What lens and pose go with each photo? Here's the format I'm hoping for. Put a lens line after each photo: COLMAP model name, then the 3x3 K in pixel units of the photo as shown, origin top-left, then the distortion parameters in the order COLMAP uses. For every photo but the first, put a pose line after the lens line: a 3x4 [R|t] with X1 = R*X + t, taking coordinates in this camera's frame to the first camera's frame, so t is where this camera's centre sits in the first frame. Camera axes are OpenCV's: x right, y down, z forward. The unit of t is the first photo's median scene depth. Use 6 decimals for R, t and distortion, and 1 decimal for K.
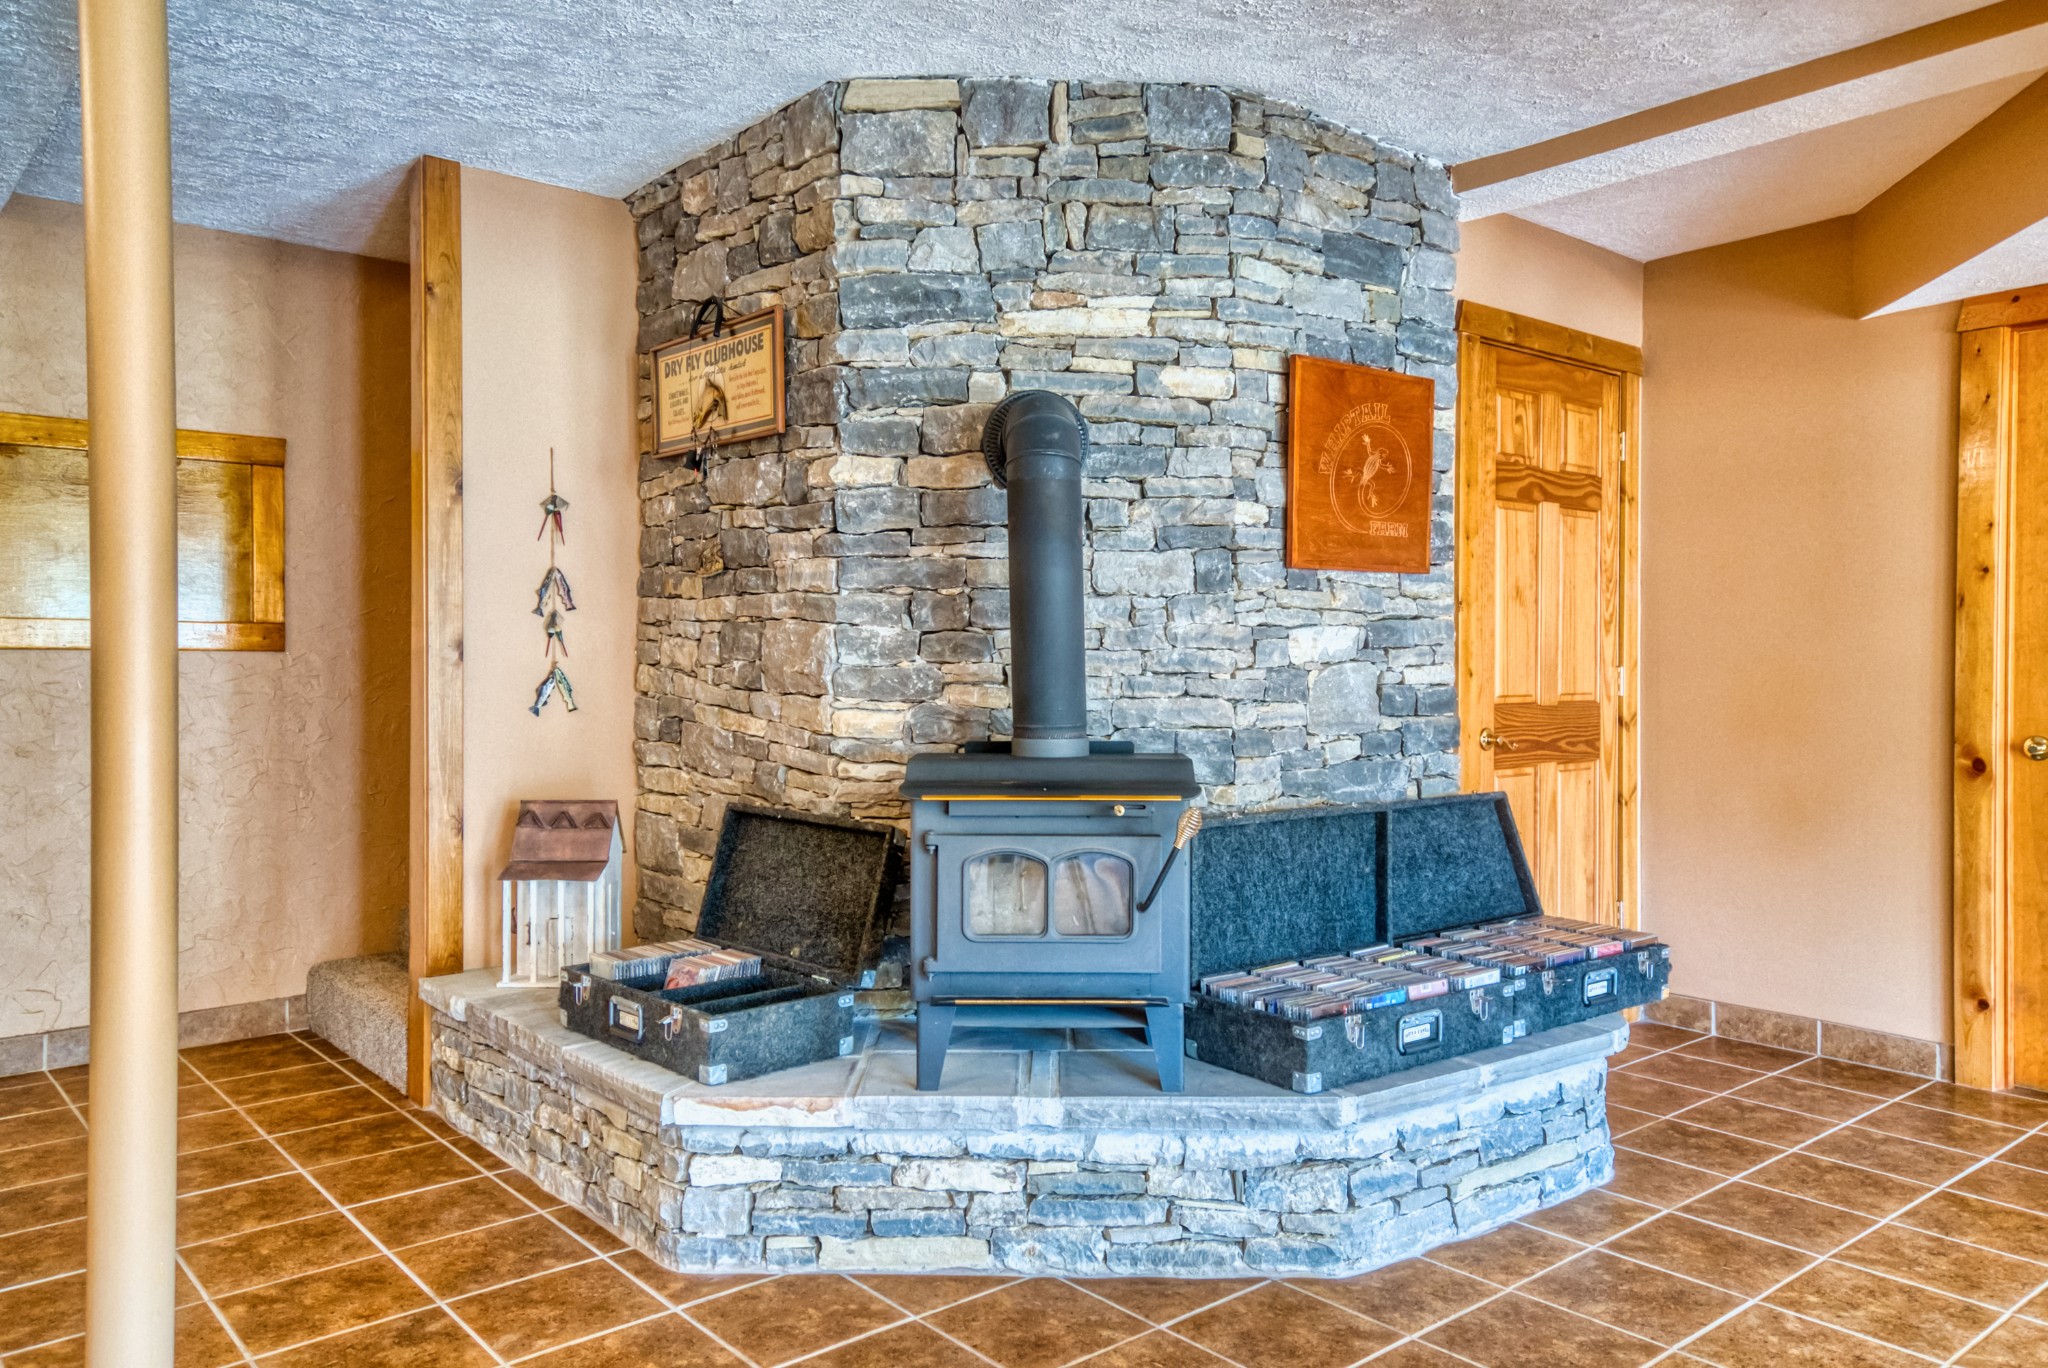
lens RADIAL K [[1546.5, 0, 1018.6], [0, 1546.5, 669.4], [0, 0, 1]] dist [0.042607, 0.001267]
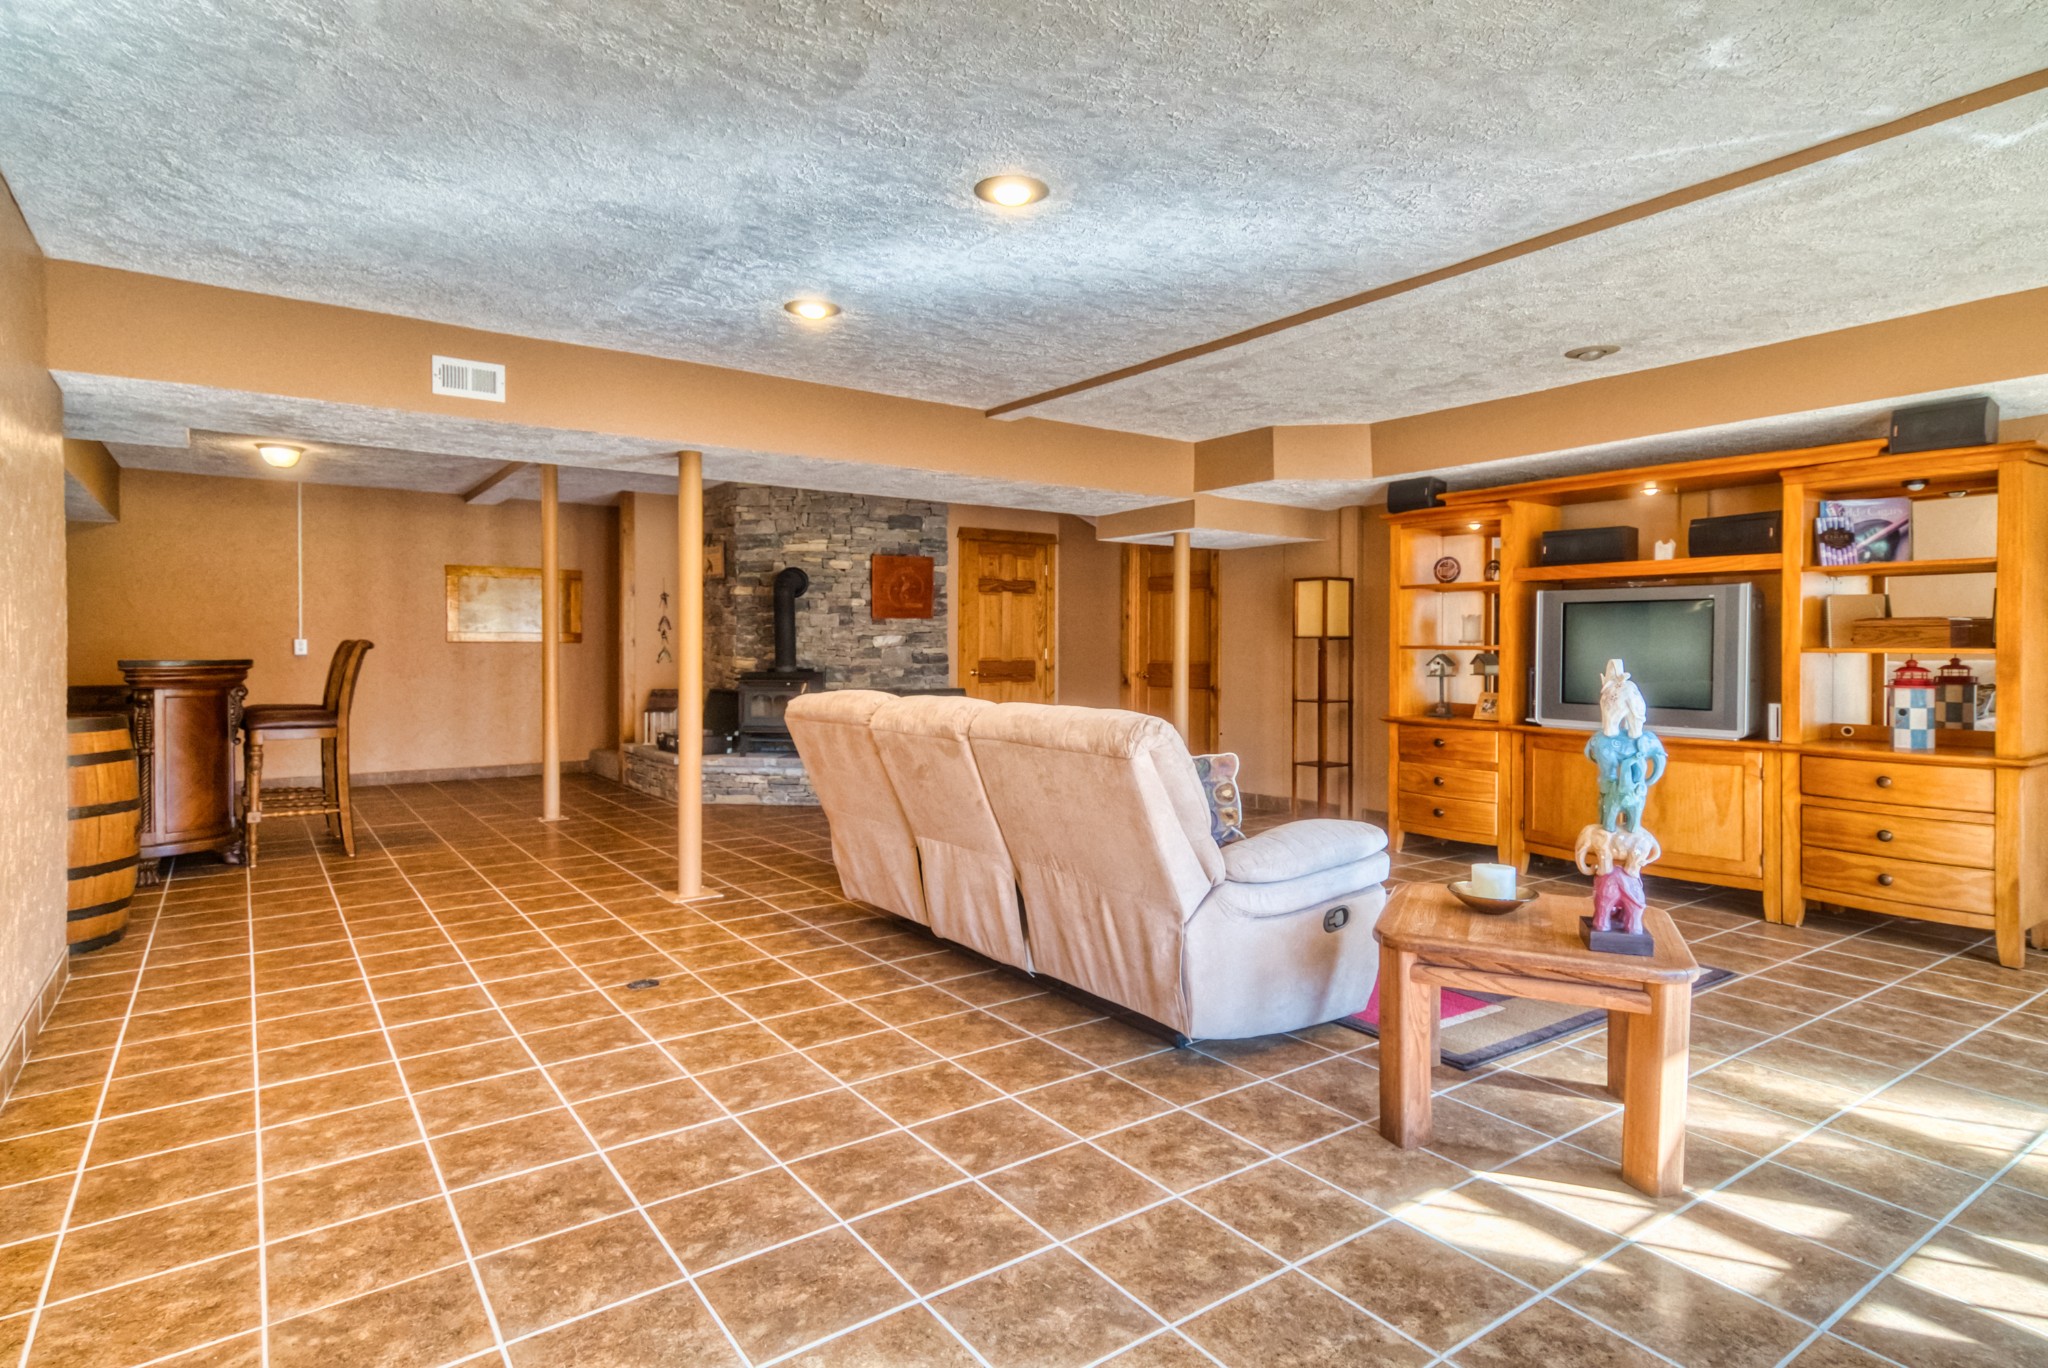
lens RADIAL K [[1068.7, 0, 1024.6], [0, 1068.7, 661.1], [0, 0, 1]] dist [0.014784, -0.000052]
pose [[0.998623, 0.001775, -0.052431, 0.635720], [-0.001392, 0.999972, 0.007340, 0.010233], [0.052442, -0.007257, 0.998598, -1.317675]]
